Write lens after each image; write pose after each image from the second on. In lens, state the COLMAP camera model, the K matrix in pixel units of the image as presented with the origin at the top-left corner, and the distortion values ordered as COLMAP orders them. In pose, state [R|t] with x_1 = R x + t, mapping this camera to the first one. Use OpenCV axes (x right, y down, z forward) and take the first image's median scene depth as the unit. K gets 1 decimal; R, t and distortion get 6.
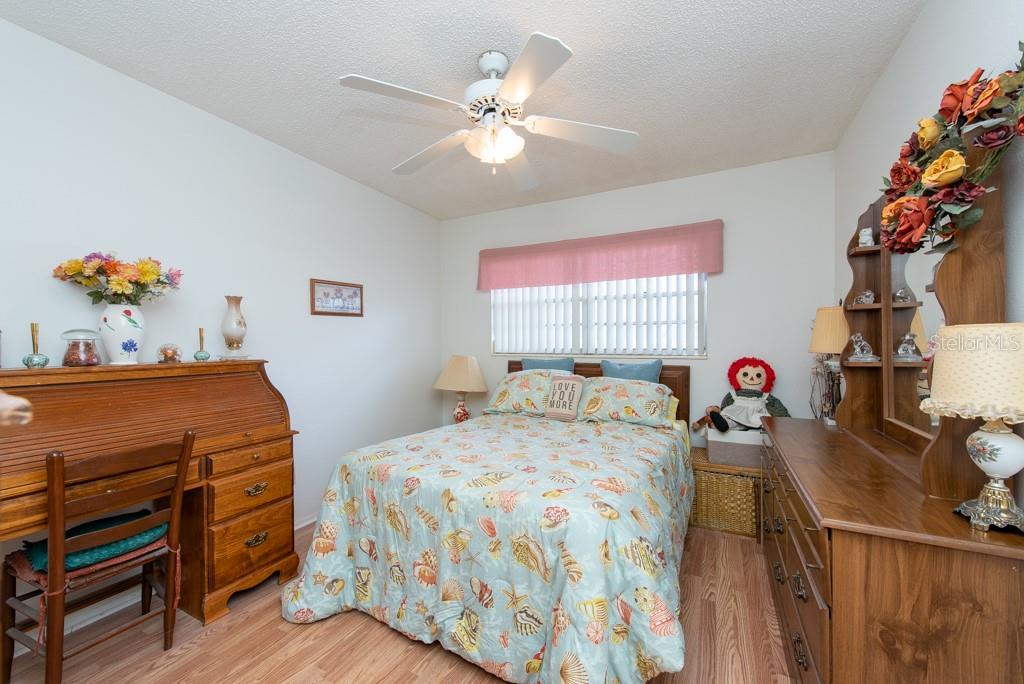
lens RADIAL K [[395.3, 0, 516.5], [0, 395.3, 344.8], [0, 0, 1]] dist [0.000110, 0.000042]
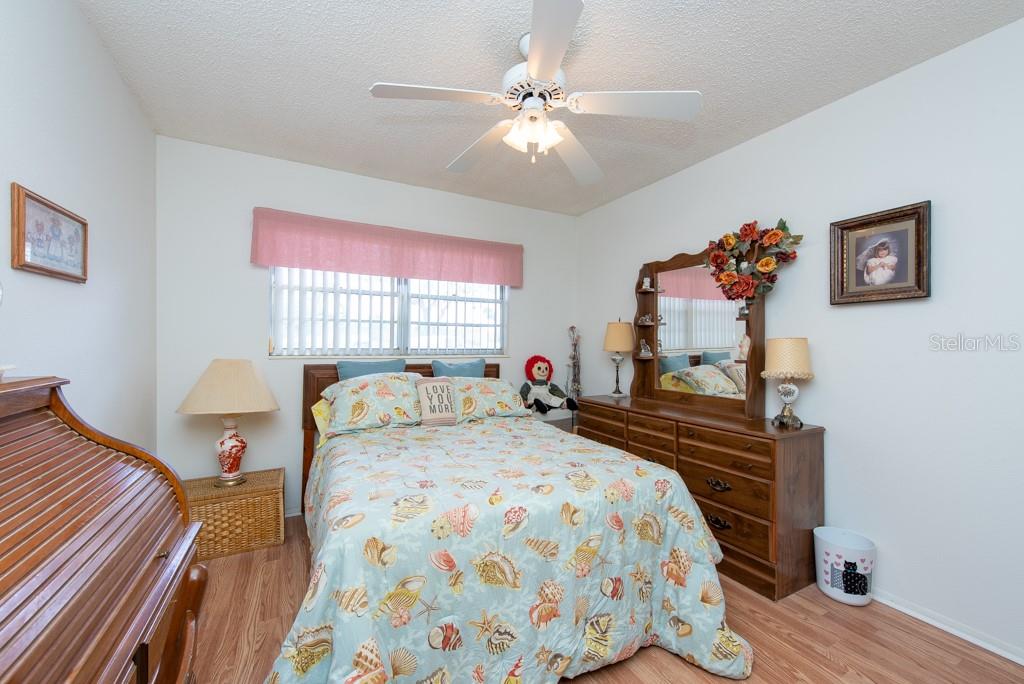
lens RADIAL K [[399.5, 0, 509.0], [0, 399.5, 343.6], [0, 0, 1]] dist [0.016440, -0.005228]
pose [[0.582271, 0.009216, 0.812942, -0.557994], [-0.008051, 0.999952, -0.005570, 0.001084], [-0.812955, -0.003301, 0.582317, 0.314687]]
